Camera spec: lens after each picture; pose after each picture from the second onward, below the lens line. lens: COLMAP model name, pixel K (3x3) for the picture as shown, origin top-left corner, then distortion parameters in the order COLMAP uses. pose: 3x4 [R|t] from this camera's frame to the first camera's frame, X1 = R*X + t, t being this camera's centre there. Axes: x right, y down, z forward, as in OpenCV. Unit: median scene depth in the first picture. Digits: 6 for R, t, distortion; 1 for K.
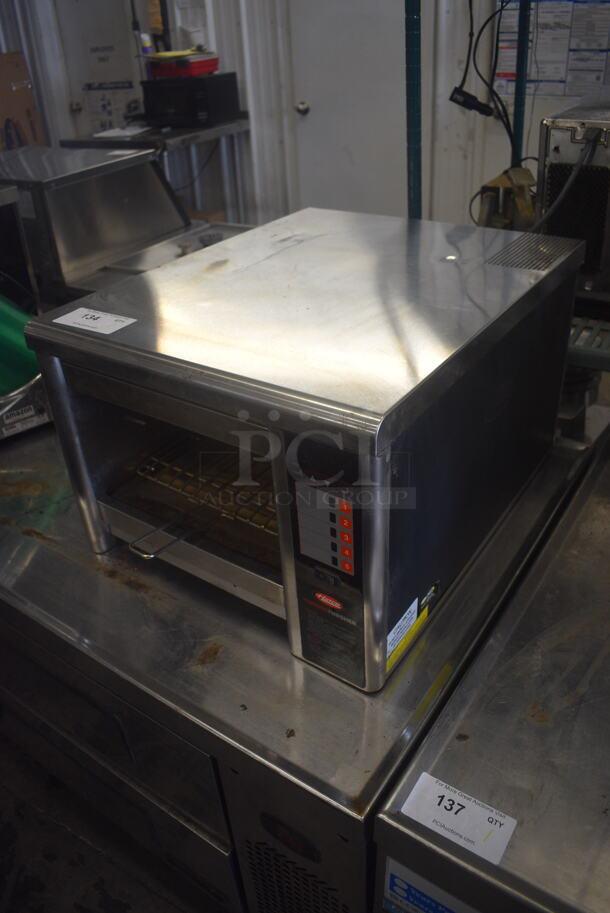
lens RADIAL K [[698.6, 0, 310.2], [0, 698.6, 454.6], [0, 0, 1]] dist [-0.102902, 0.015827]
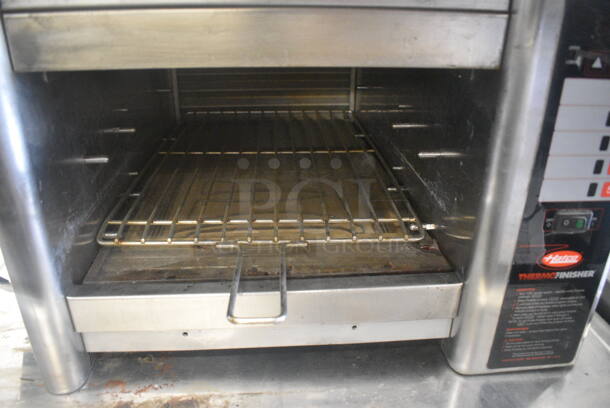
lens RADIAL K [[466.8, 0, 306.1], [0, 466.8, 204.9], [0, 0, 1]] dist [-0.102902, 0.015827]
pose [[0.773390, -0.214855, 0.596410, -0.121278], [0.299677, 0.952965, -0.045301, 0.023832], [-0.558624, 0.213766, 0.801401, 0.192518]]
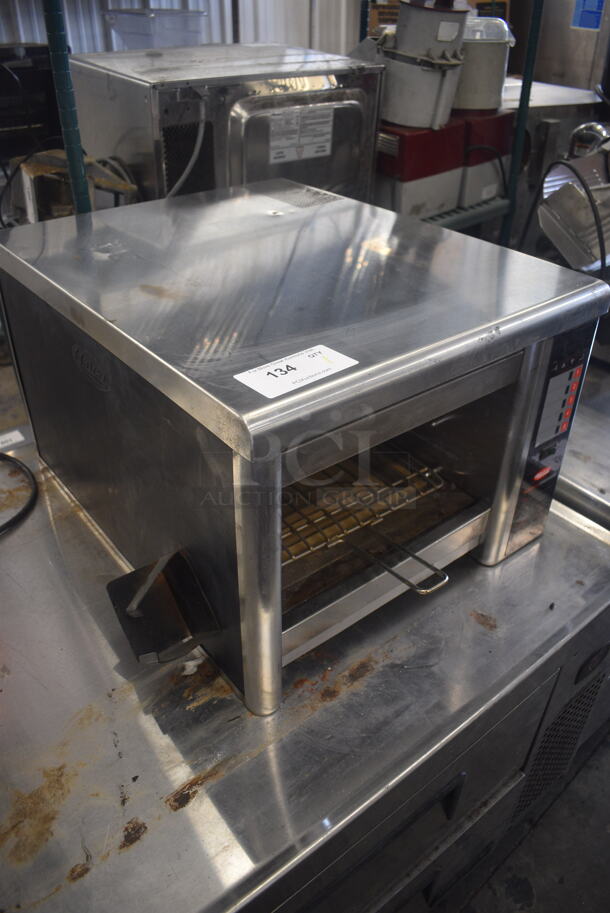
lens RADIAL K [[698.6, 0, 307.1], [0, 698.6, 458.0], [0, 0, 1]] dist [-0.102902, 0.015827]
pose [[0.285231, -0.495003, 0.820741, -0.266021], [0.492227, 0.810414, 0.317712, -0.097416], [-0.822409, 0.313369, 0.474809, 0.196893]]
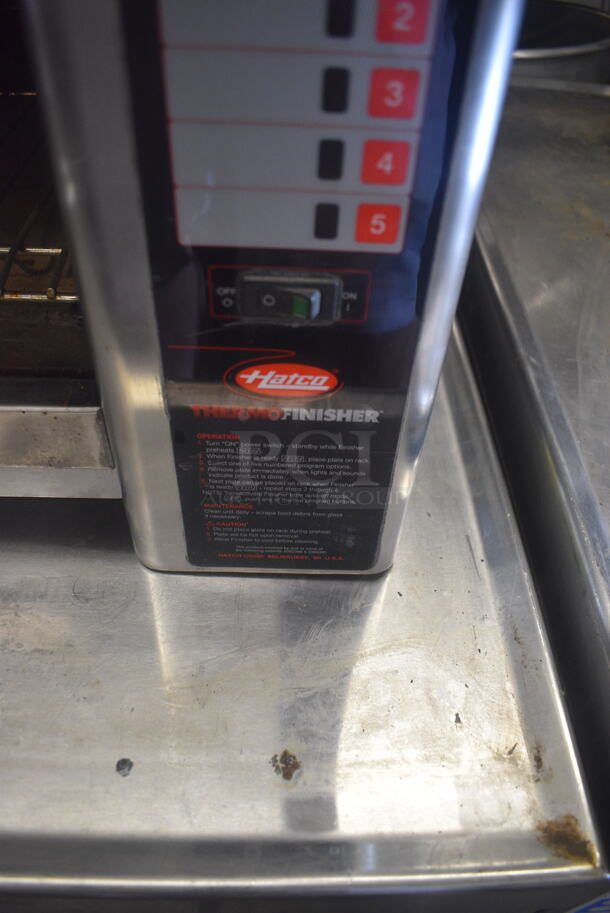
lens RADIAL K [[698.6, 0, 306.4], [0, 698.6, 458.6], [0, 0, 1]] dist [-0.102902, 0.015827]
pose [[0.806587, -0.368375, 0.462295, -0.033707], [0.241892, 0.919287, 0.310484, 0.037191], [-0.539356, -0.138607, 0.830592, 0.184660]]
